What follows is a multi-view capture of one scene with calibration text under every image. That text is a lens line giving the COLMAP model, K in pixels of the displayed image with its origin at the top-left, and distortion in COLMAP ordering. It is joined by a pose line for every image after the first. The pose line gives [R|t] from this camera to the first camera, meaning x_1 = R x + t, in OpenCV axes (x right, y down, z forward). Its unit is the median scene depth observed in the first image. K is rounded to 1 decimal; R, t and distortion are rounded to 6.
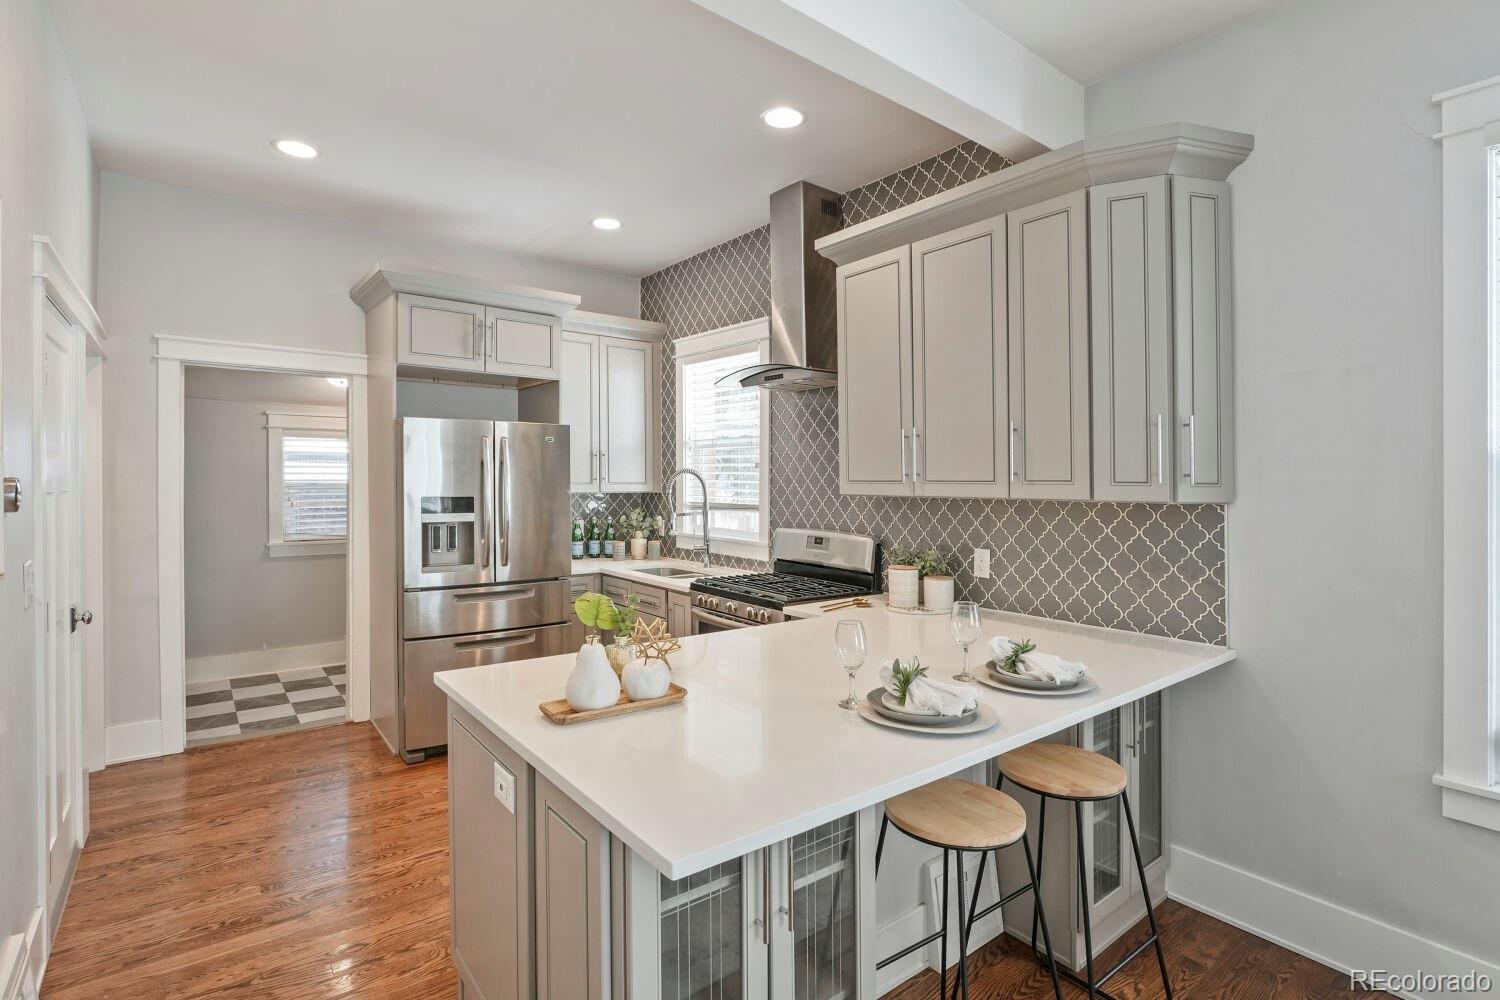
lens RADIAL K [[739.8, 0, 762.5], [0, 739.8, 474.4], [0, 0, 1]] dist [-0.026212, 0.012448]
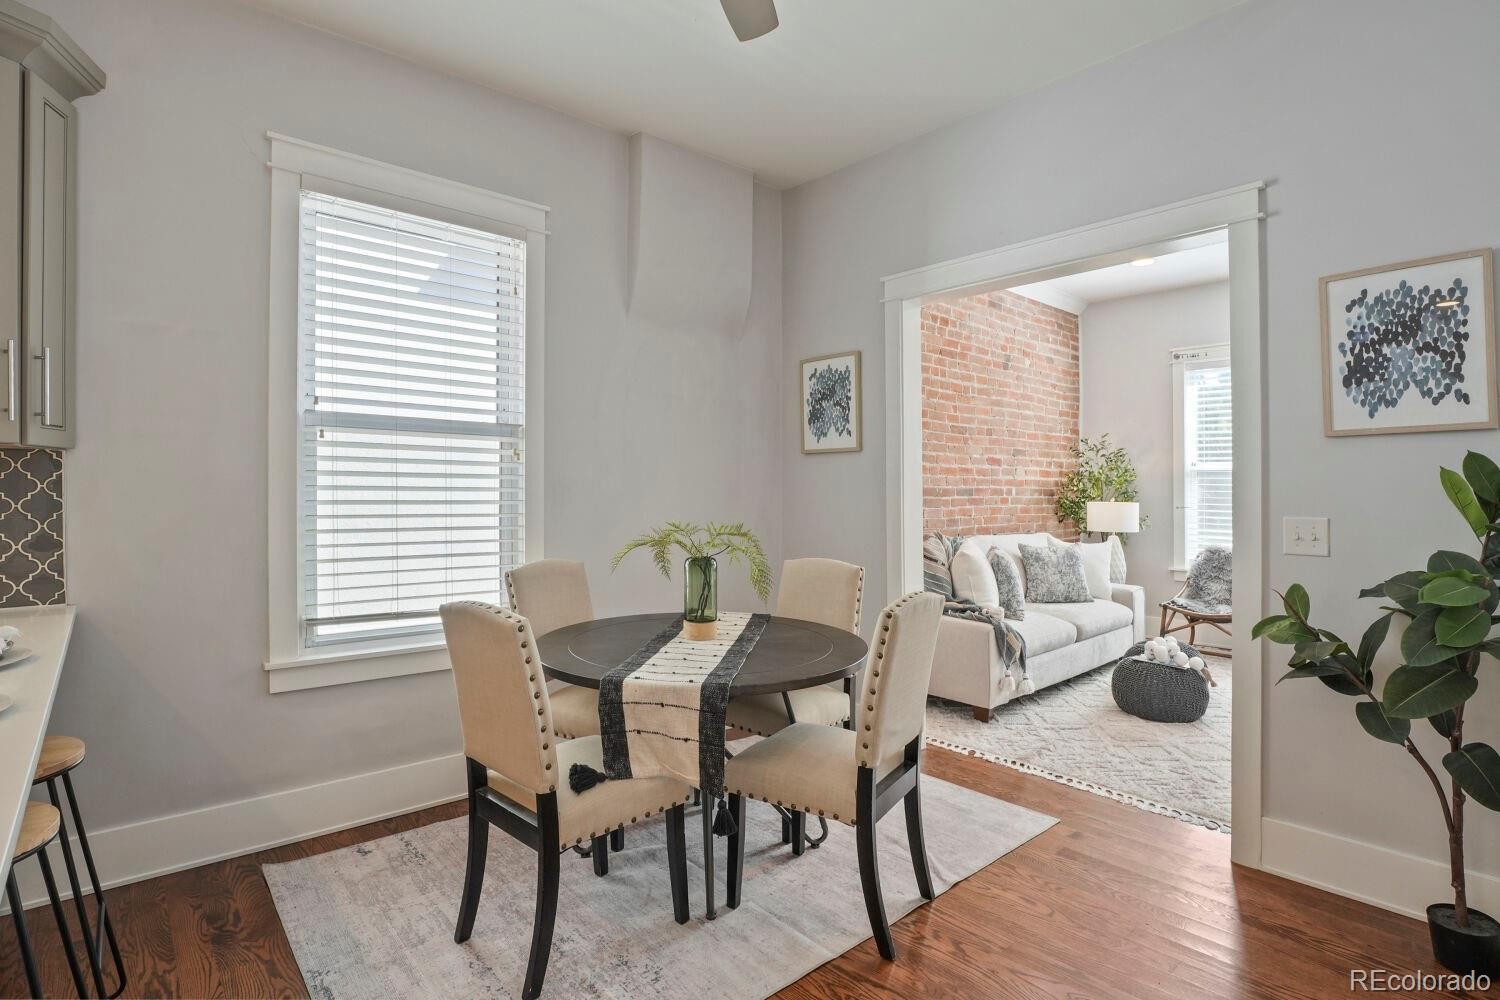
lens RADIAL K [[735.2, 0, 747.8], [0, 735.2, 487.4], [0, 0, 1]] dist [-0.024414, 0.000950]
pose [[-0.042928, 0.002568, 0.999075, -0.178323], [-0.007919, 0.999964, -0.002911, 0.047609], [-0.999047, -0.008036, -0.042906, 0.101084]]
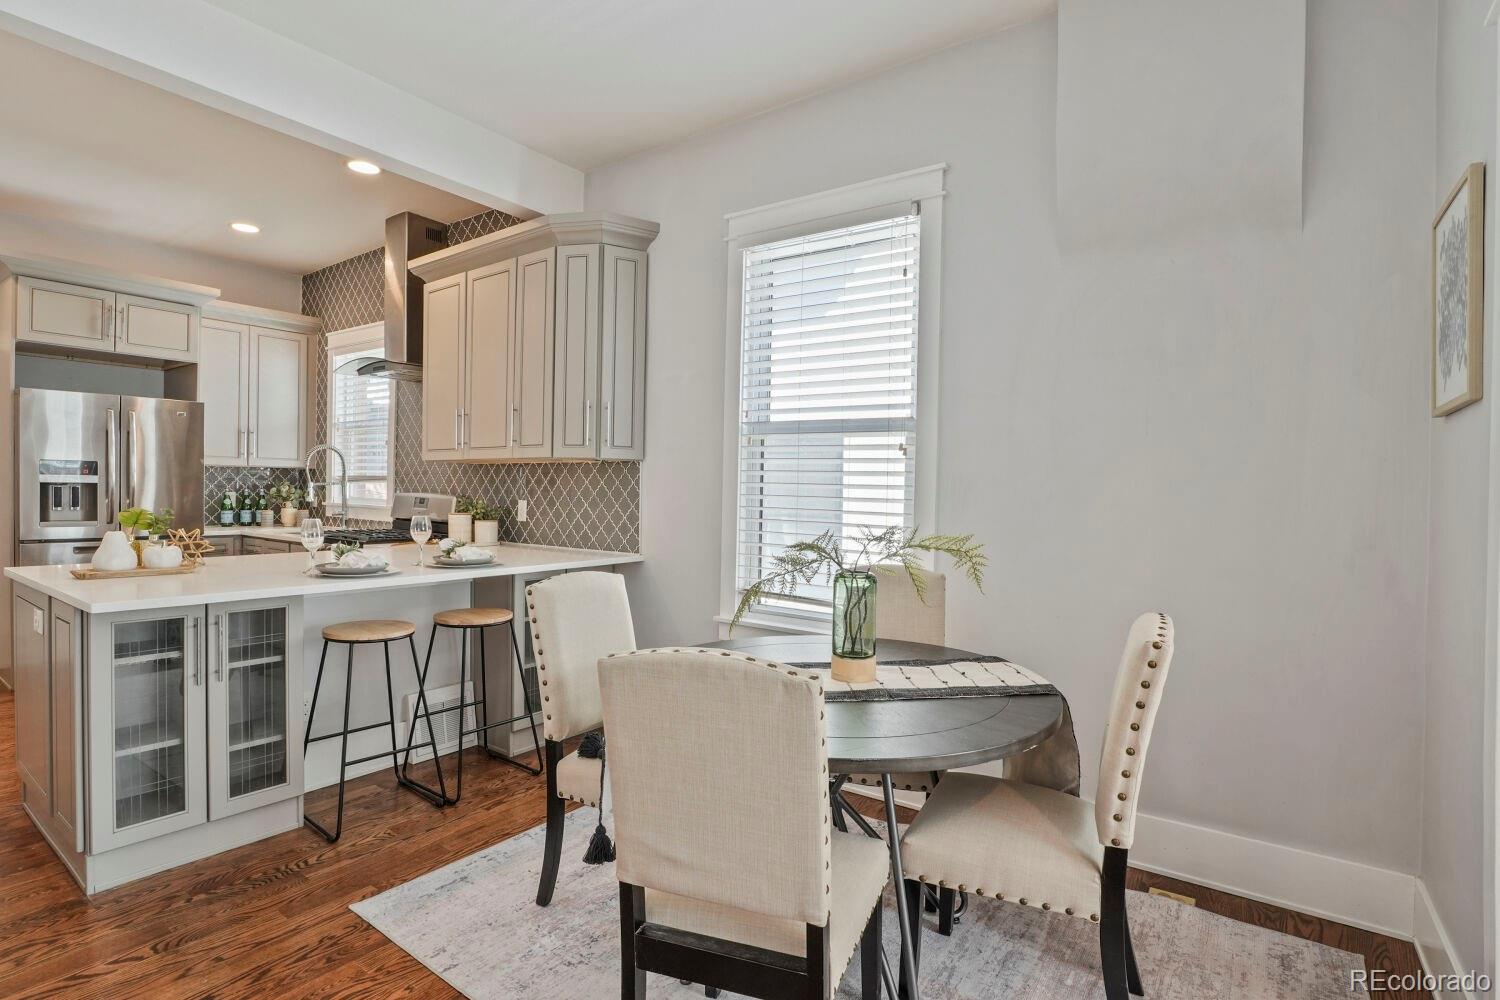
lens RADIAL K [[735.2, 0, 747.8], [0, 735.2, 487.4], [0, 0, 1]] dist [-0.024414, 0.000950]
pose [[0.962269, 0.008956, 0.271953, 0.246018], [-0.011760, 0.999893, 0.008680, 0.045209], [-0.271846, -0.011551, 0.962271, -0.310232]]
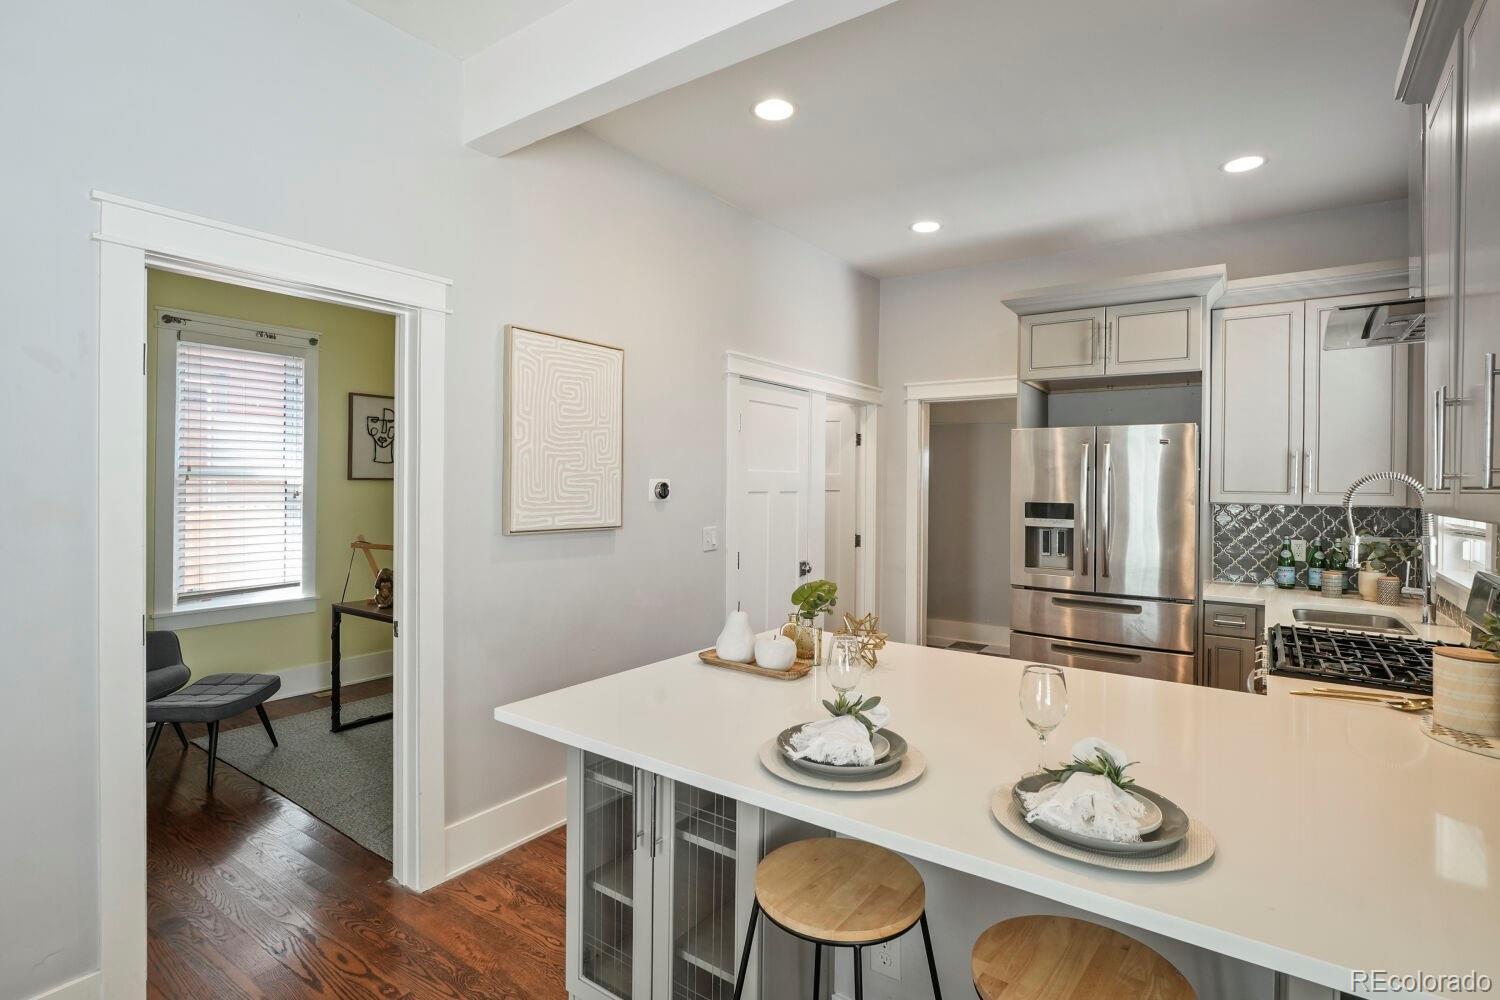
lens RADIAL K [[743.6, 0, 748.4], [0, 743.6, 490.3], [0, 0, 1]] dist [-0.022830, 0.000390]
pose [[0.295513, 0.006739, -0.955315, 0.399642], [-0.001126, 0.999977, 0.006705, 0.005150], [0.955338, -0.000905, 0.295514, 0.262513]]
